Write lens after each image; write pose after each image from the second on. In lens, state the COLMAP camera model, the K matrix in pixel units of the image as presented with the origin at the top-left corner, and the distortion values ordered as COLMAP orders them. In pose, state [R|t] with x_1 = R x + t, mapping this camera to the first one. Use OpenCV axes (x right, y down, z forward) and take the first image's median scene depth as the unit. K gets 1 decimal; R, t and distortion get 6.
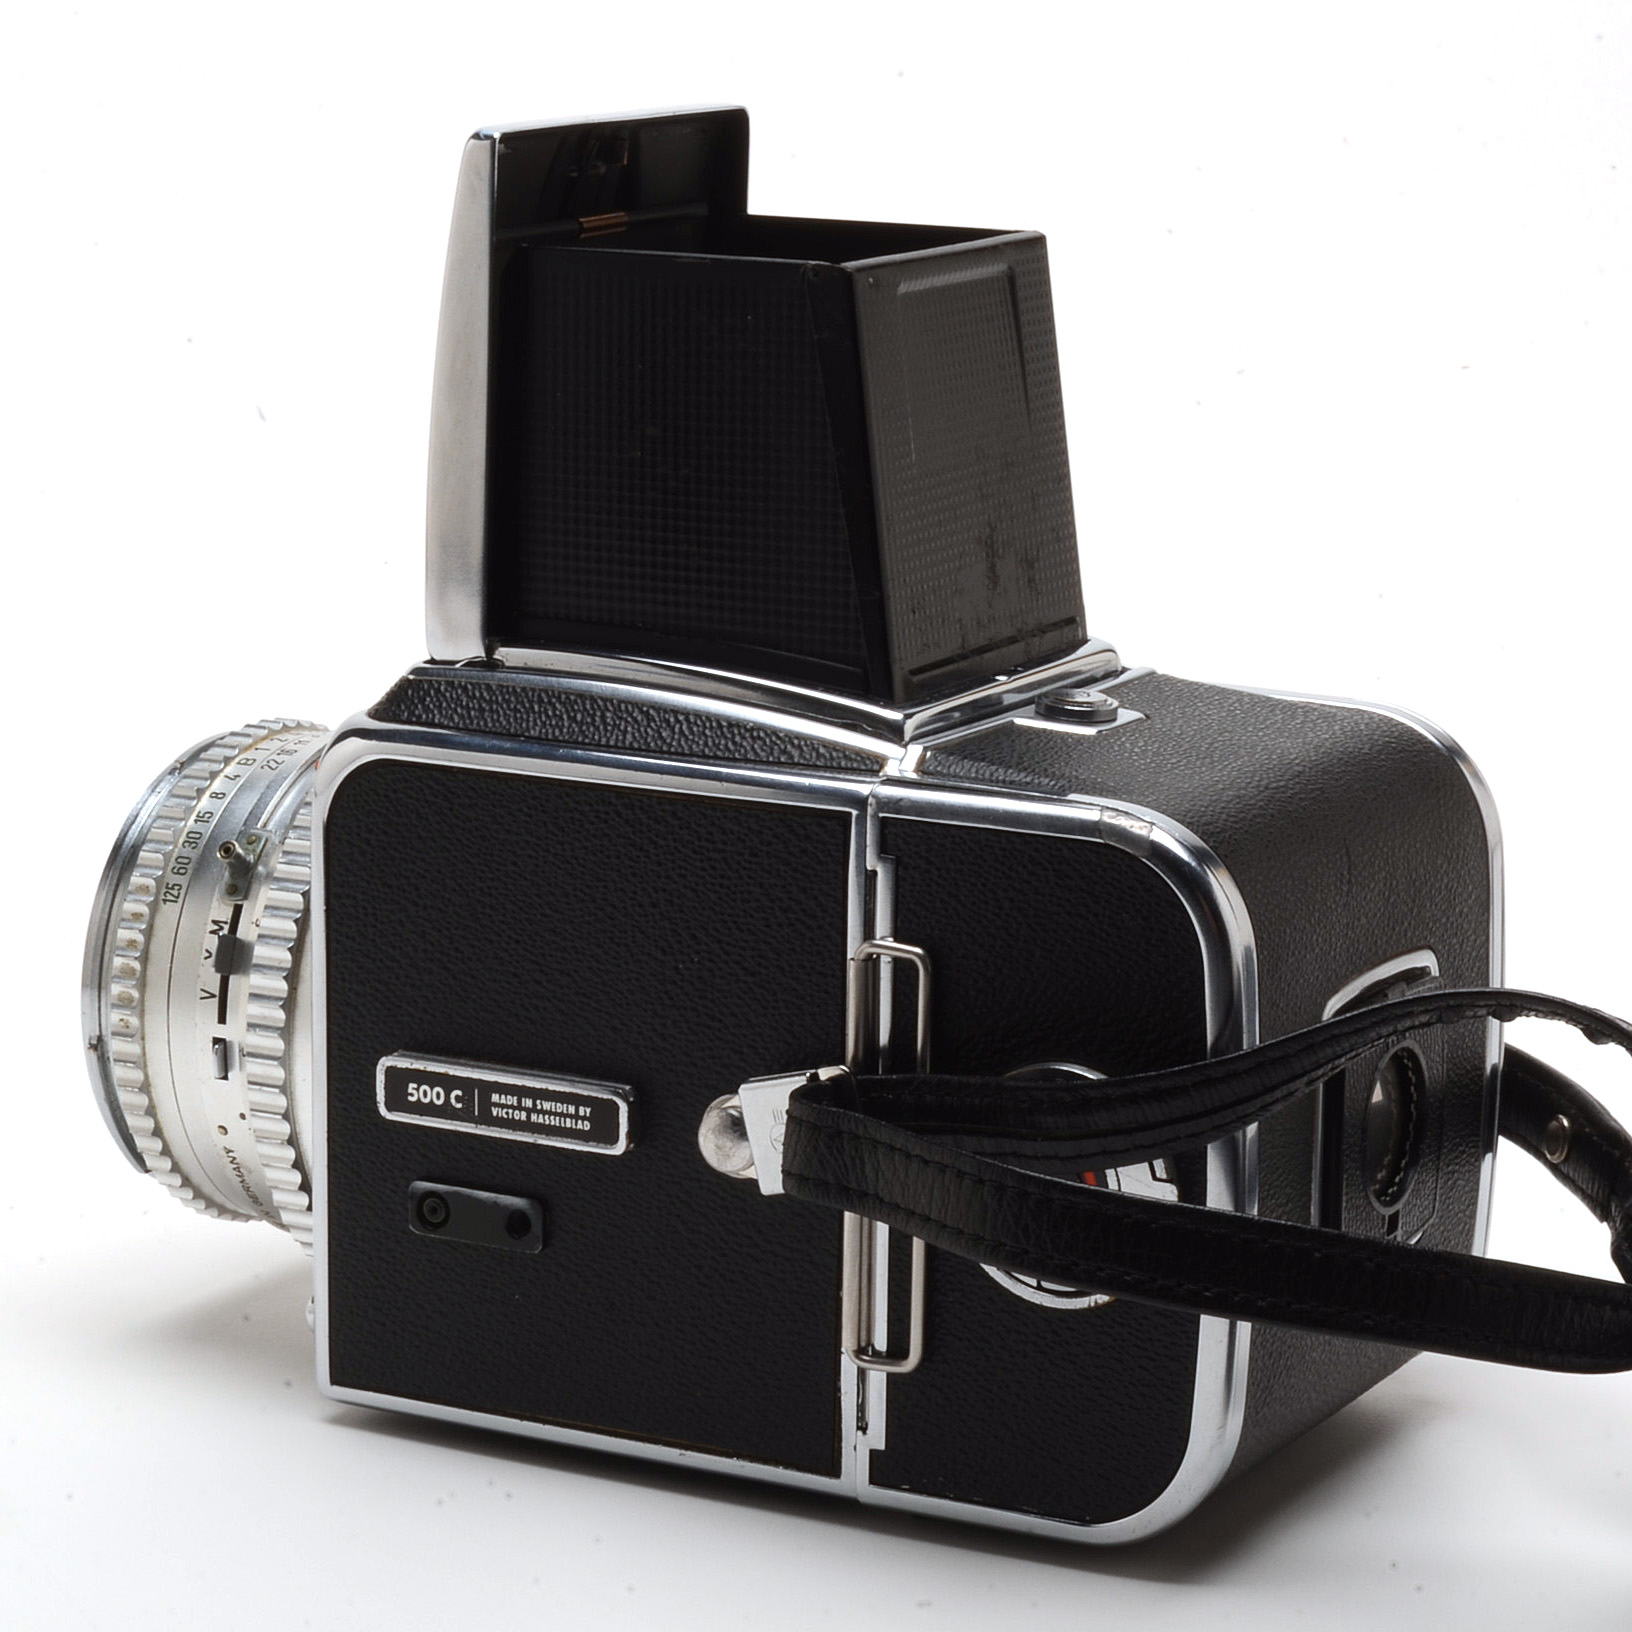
lens RADIAL K [[6172.0, 0, 816.0], [0, 6172.0, 816.0], [0, 0, 1]] dist [-0.180982, 4.340002]
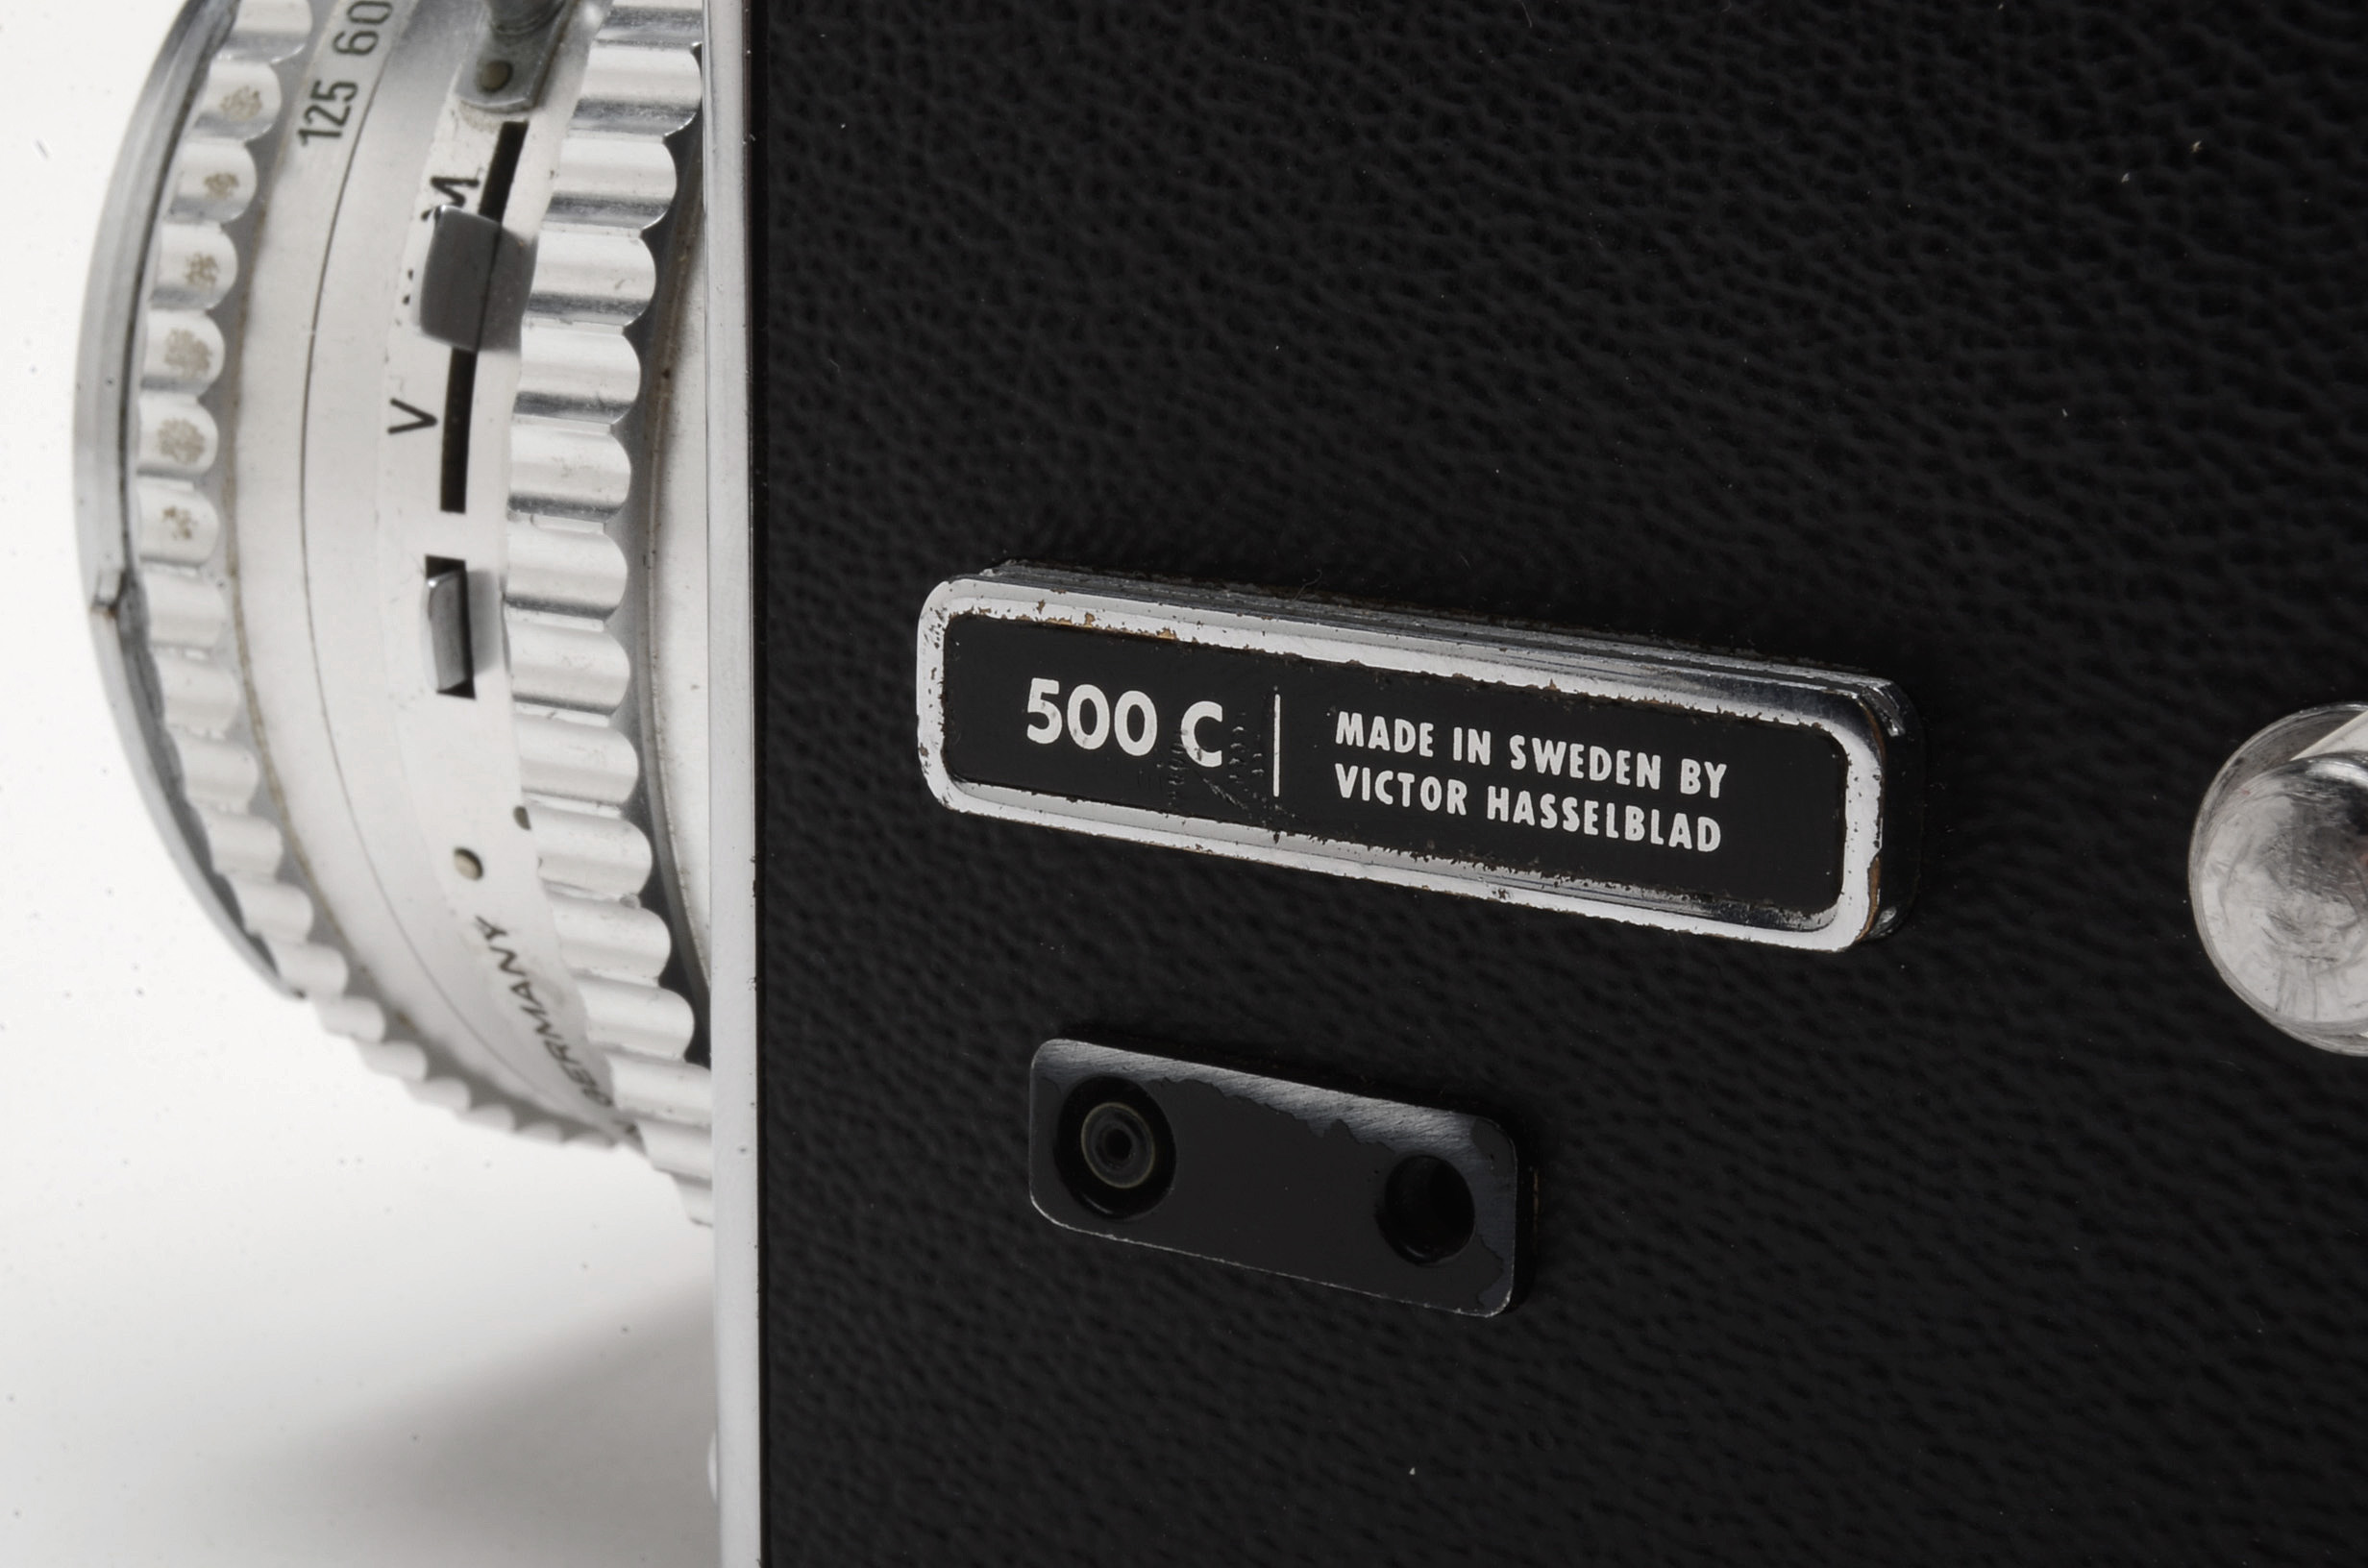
lens RADIAL K [[5378.6, 0, 1184.0], [0, 5378.6, 784.0], [0, 0, 1]] dist [0.029668, 0.020600]
pose [[0.996949, 0.018933, -0.075725, -0.041383], [-0.018117, 0.999770, 0.011441, 0.045299], [0.075925, -0.010034, 0.997063, 0.766349]]
